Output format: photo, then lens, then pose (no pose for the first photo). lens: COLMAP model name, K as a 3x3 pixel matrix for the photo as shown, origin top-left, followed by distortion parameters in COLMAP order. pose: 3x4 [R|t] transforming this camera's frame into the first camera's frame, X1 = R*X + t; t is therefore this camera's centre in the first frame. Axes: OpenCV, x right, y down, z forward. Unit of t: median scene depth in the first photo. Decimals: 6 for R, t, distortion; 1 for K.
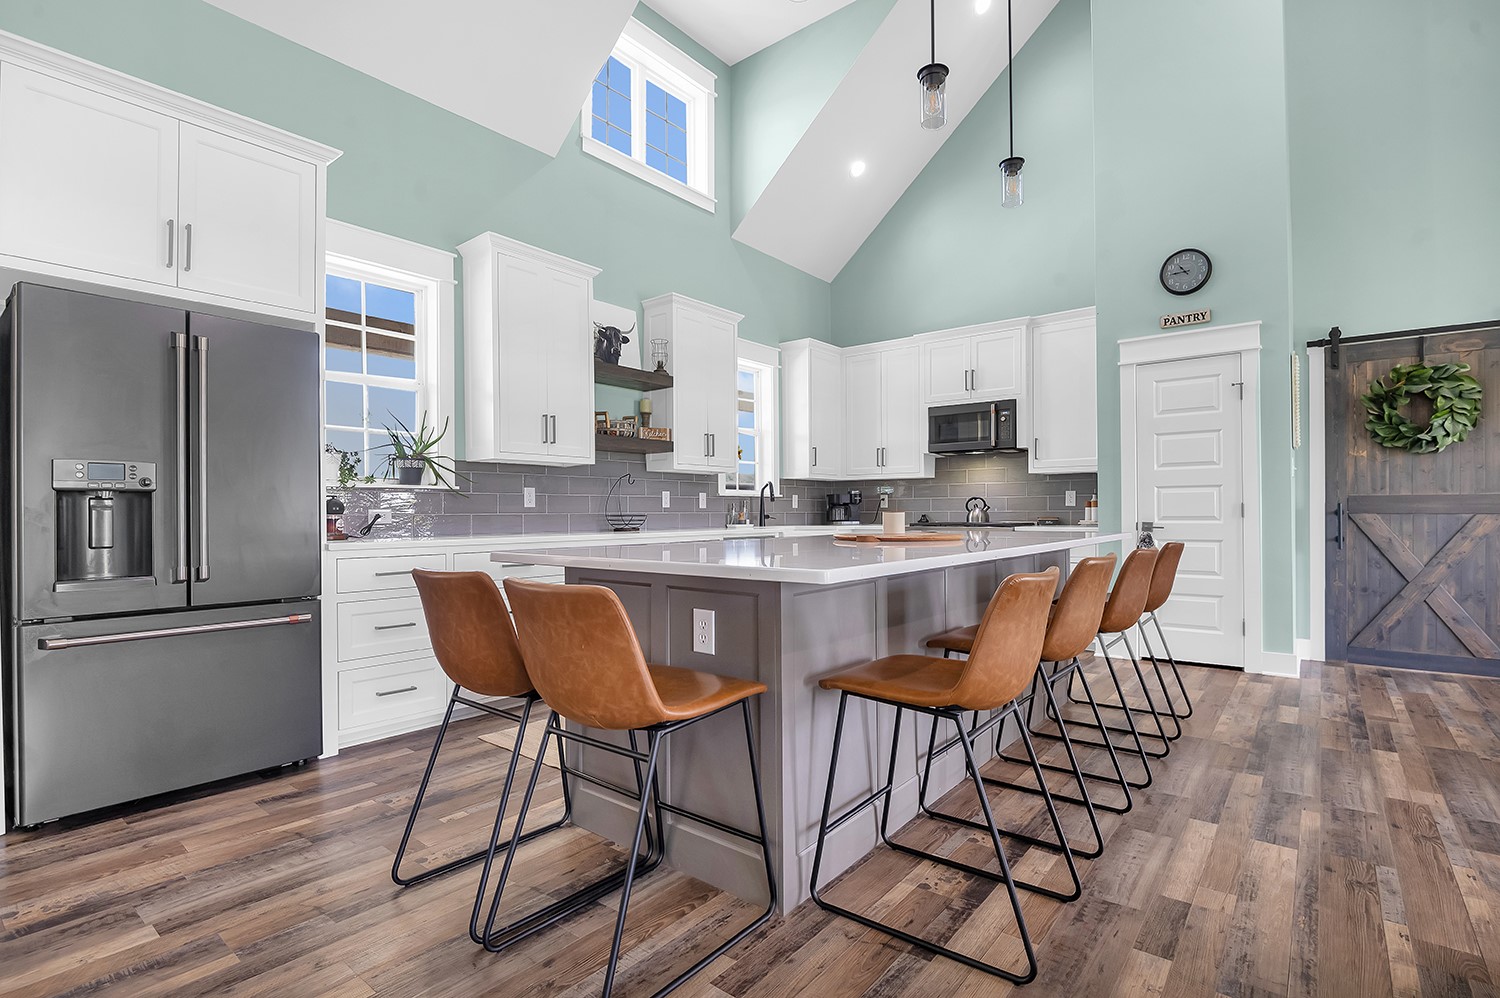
lens RADIAL K [[714.3, 0, 753.4], [0, 714.3, 513.0], [0, 0, 1]] dist [-0.016358, -0.000222]
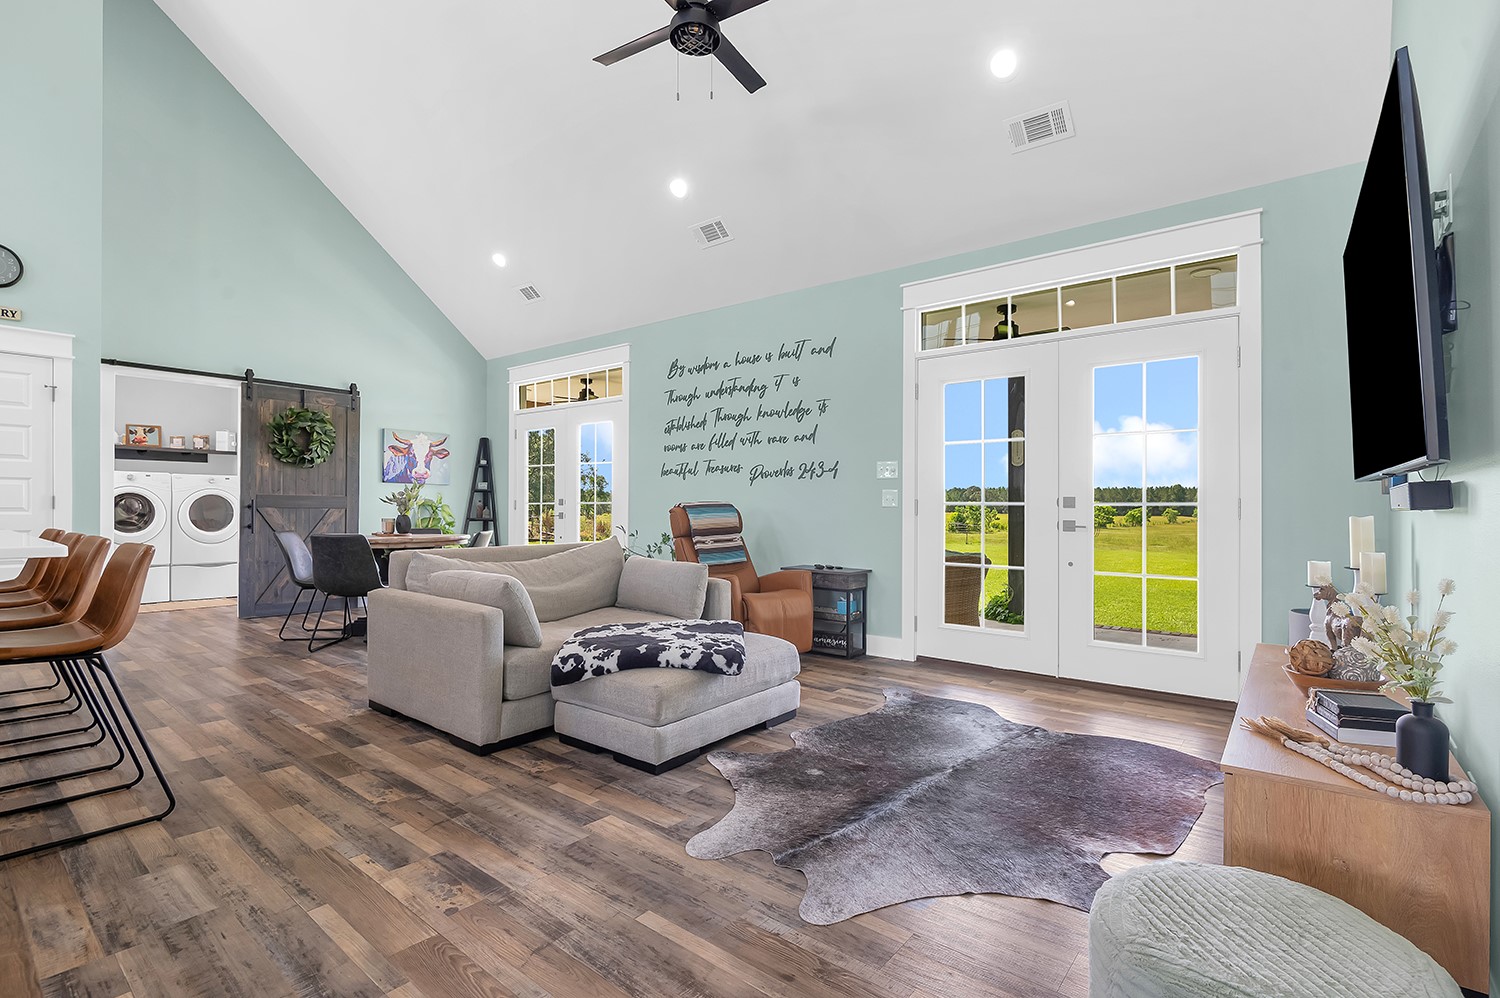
lens RADIAL K [[700.3, 0, 750.0], [0, 700.3, 499.0], [0, 0, 1]] dist [-0.009470, -0.000162]
pose [[0.007192, 0.017905, 0.999814, -0.354102], [-0.007848, 0.999810, -0.017848, 0.001216], [-0.999943, -0.007719, 0.007331, -0.082100]]
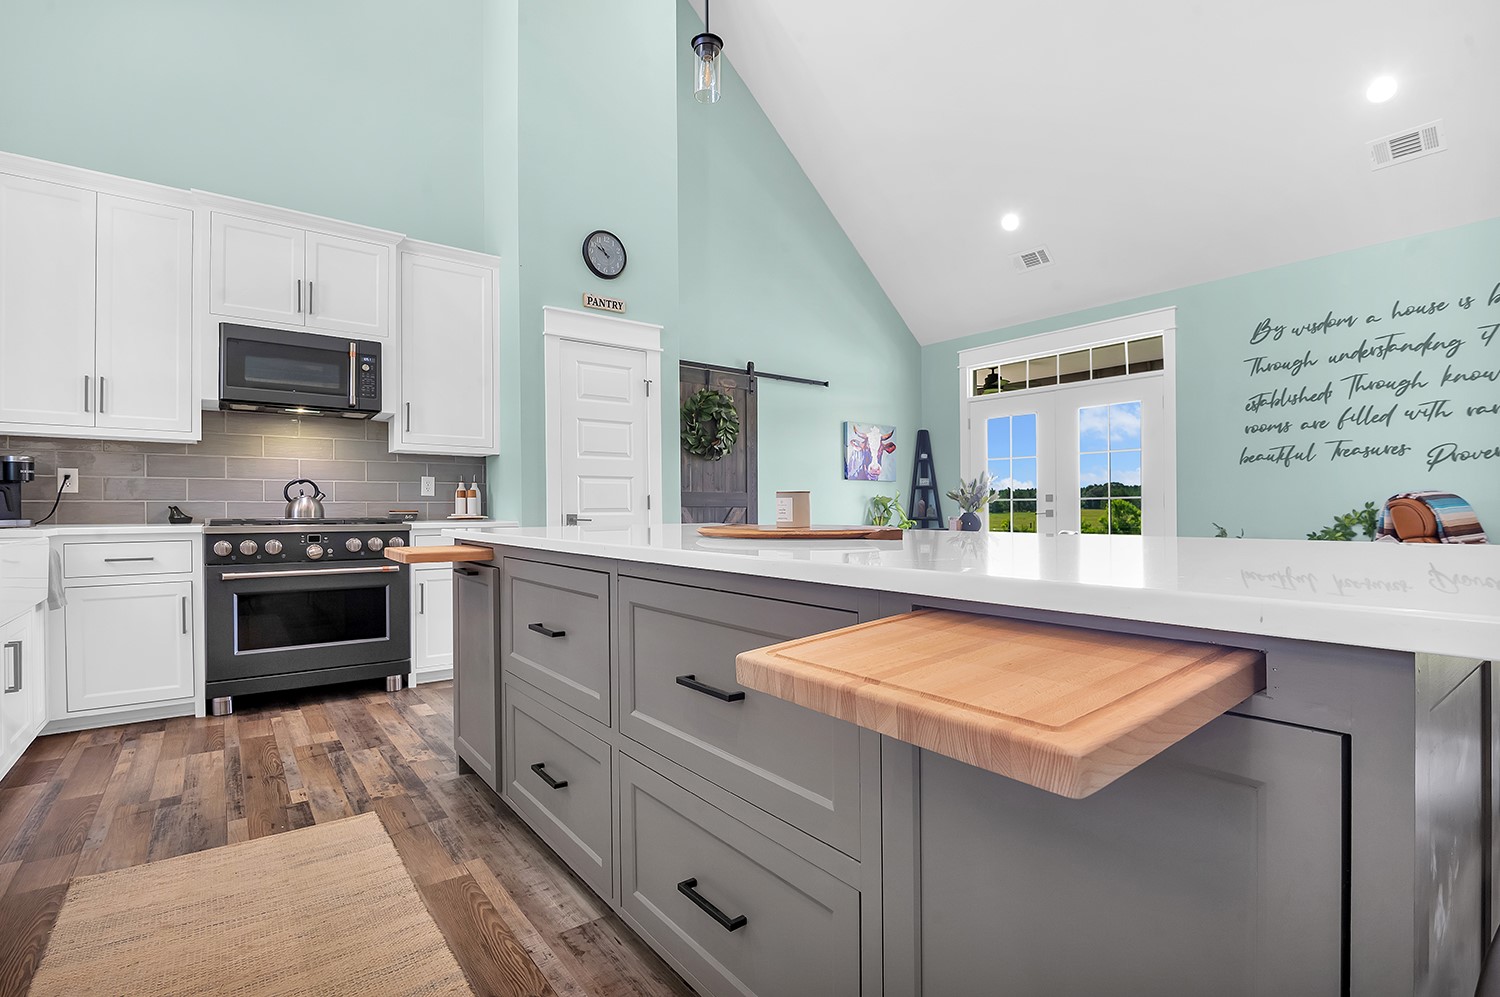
lens RADIAL K [[702.9, 0, 747.6], [0, 702.9, 510.1], [0, 0, 1]] dist [-0.018550, 0.000025]
pose [[0.241423, 0.003267, 0.970415, -0.265895], [0.001245, 0.999992, -0.003677, 0.011030], [-0.970419, 0.002096, 0.241417, 0.579130]]
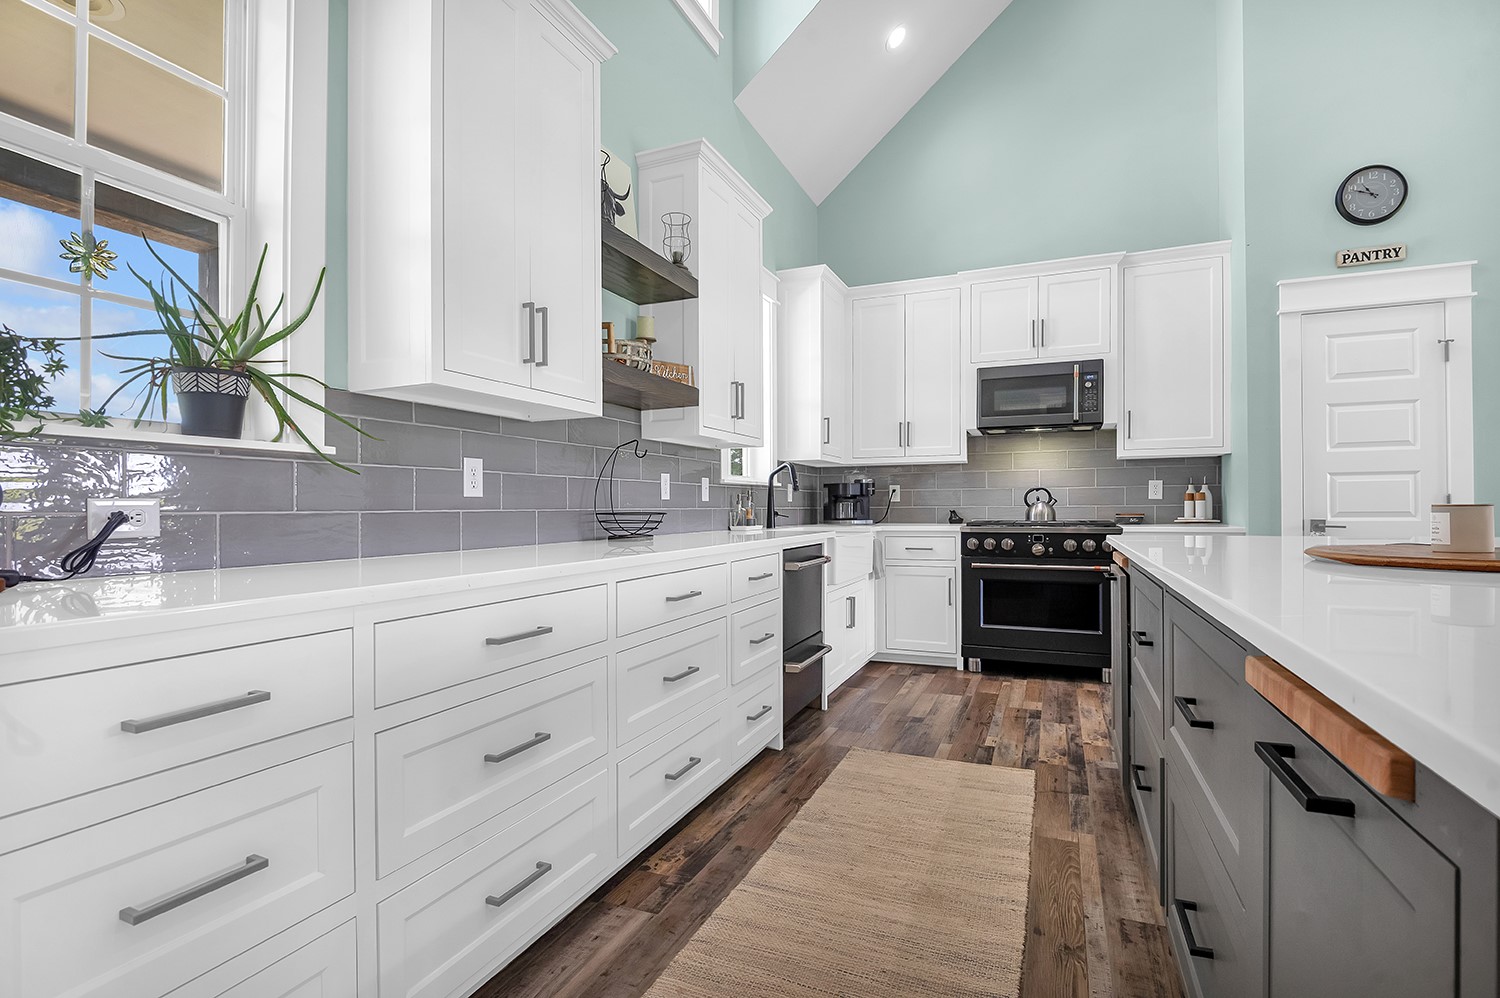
lens RADIAL K [[707.5, 0, 745.9], [0, 707.5, 509.1], [0, 0, 1]] dist [-0.021647, -0.000487]
pose [[0.965728, -0.001360, 0.259553, -0.242576], [0.001451, 0.999999, -0.000161, 0.000758], [-0.259552, 0.000532, 0.965729, 0.447620]]
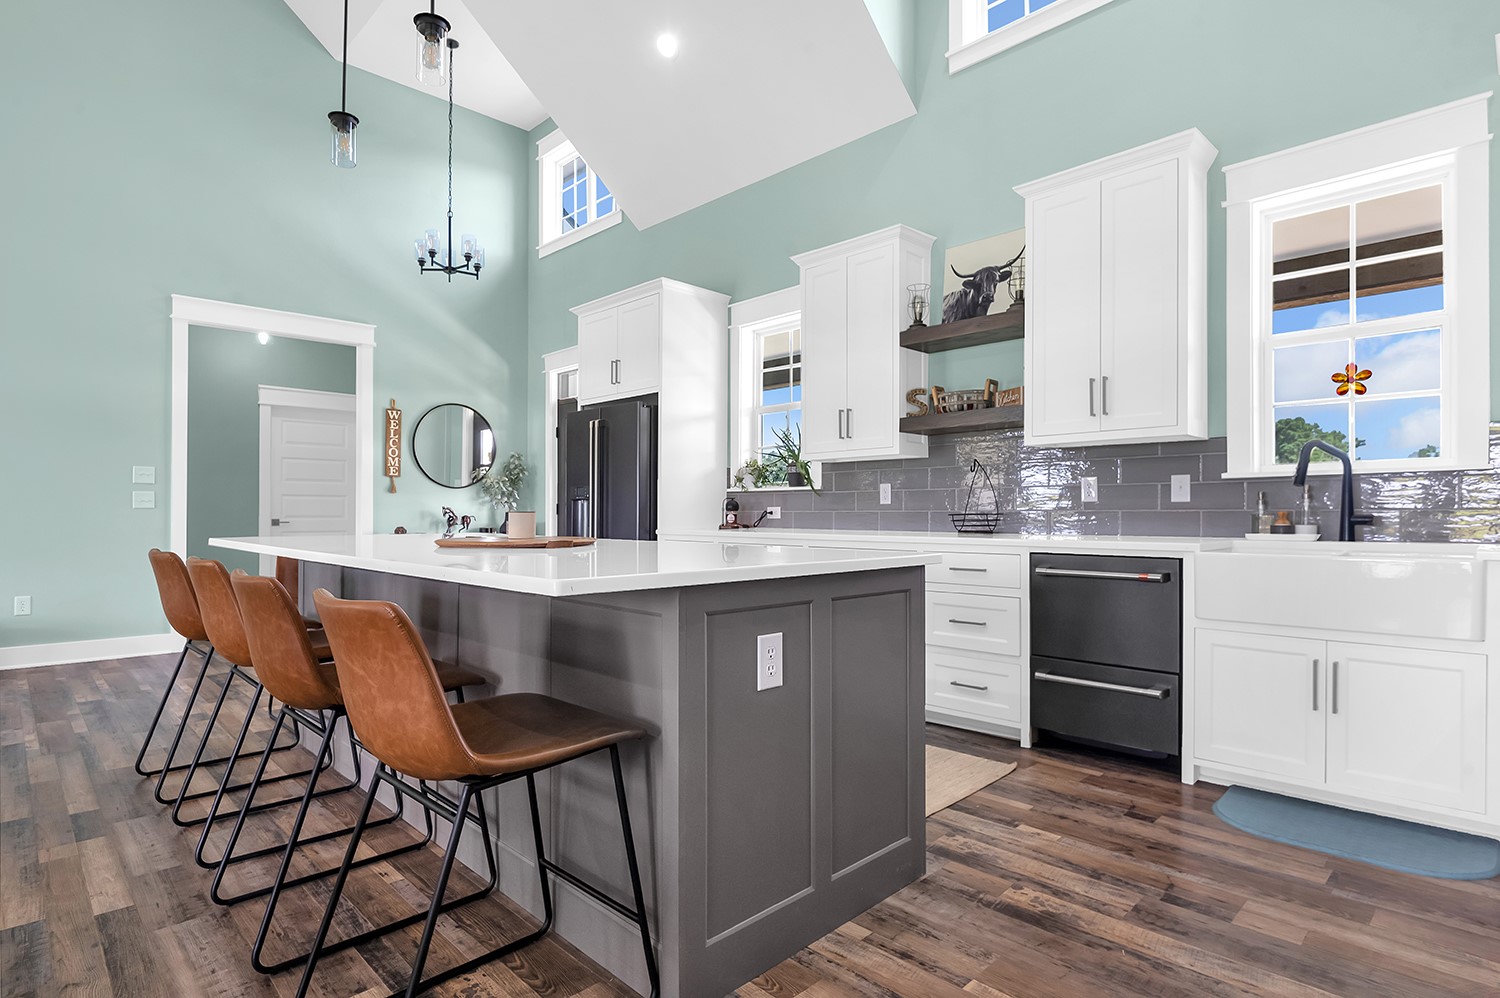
lens RADIAL K [[777.2, 0, 750.0], [0, 777.2, 499.0], [0, 0, 1]] dist [-0.015682, 0.000925]
pose [[-0.116927, -0.006678, -0.993118, 0.688420], [0.004830, 0.999962, -0.007293, -0.007754], [0.993129, -0.005650, -0.116890, 0.884152]]
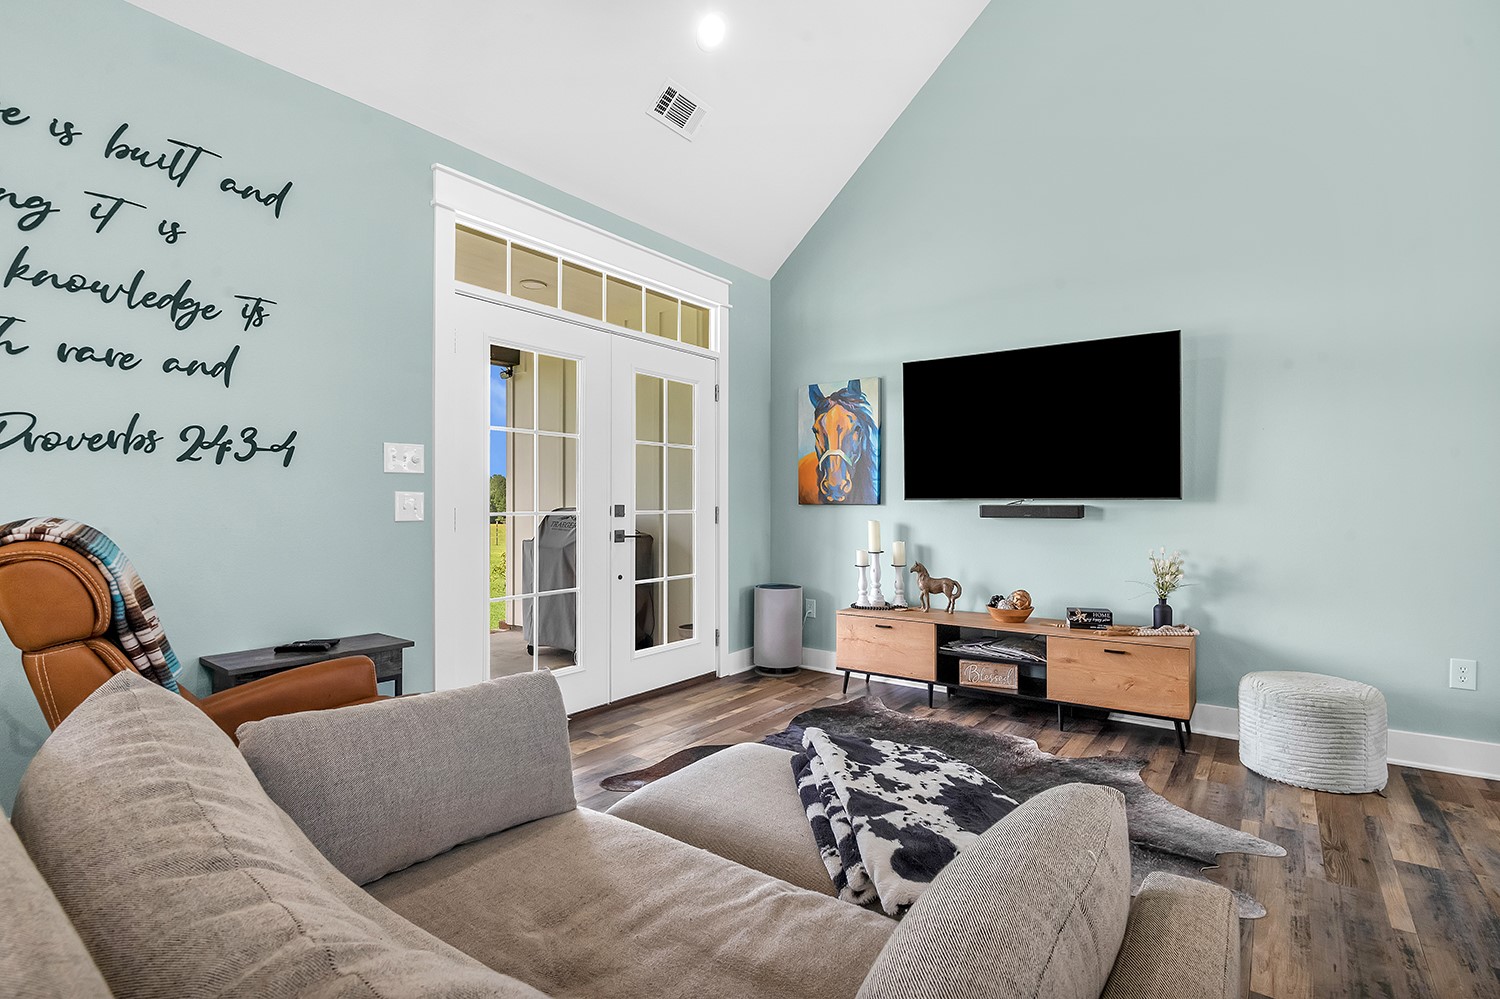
lens RADIAL K [[699.9, 0, 750.0], [0, 699.9, 499.5], [0, 0, 1]] dist [-0.020703, -0.000331]
pose [[-0.999369, 0.006112, -0.034975, 0.394950], [0.006438, 0.999937, -0.009213, -0.018084], [0.034917, -0.009432, -0.999346, 0.339836]]
